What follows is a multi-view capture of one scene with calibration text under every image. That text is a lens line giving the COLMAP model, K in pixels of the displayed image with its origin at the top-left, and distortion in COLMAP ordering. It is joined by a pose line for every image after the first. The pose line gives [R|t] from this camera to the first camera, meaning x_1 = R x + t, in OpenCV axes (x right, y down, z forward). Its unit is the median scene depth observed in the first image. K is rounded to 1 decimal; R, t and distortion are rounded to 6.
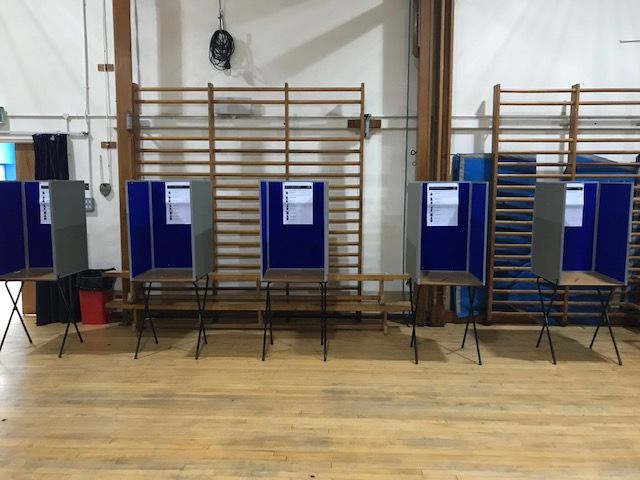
lens RADIAL K [[522.7, 0, 319.7], [0, 522.7, 242.4], [0, 0, 1]] dist [0.010652, -0.014168]
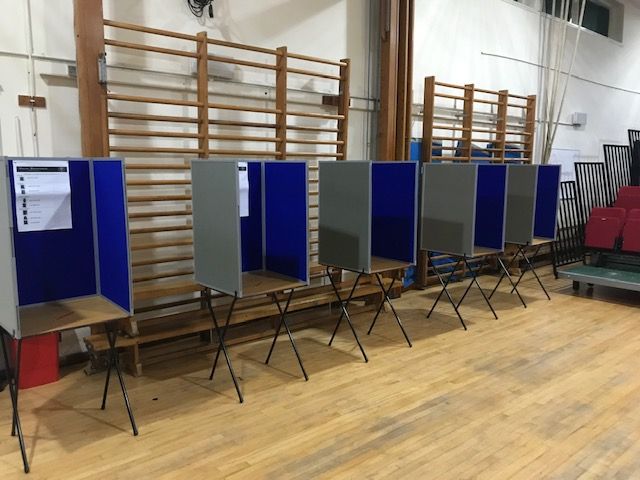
lens RADIAL K [[522.7, 0, 320.1], [0, 522.7, 237.5], [0, 0, 1]] dist [0.010652, -0.014168]
pose [[0.746796, -0.088698, 0.659112, -0.612390], [0.070975, 0.996036, 0.053622, -0.033062], [-0.661255, 0.006736, 0.750131, 0.312307]]
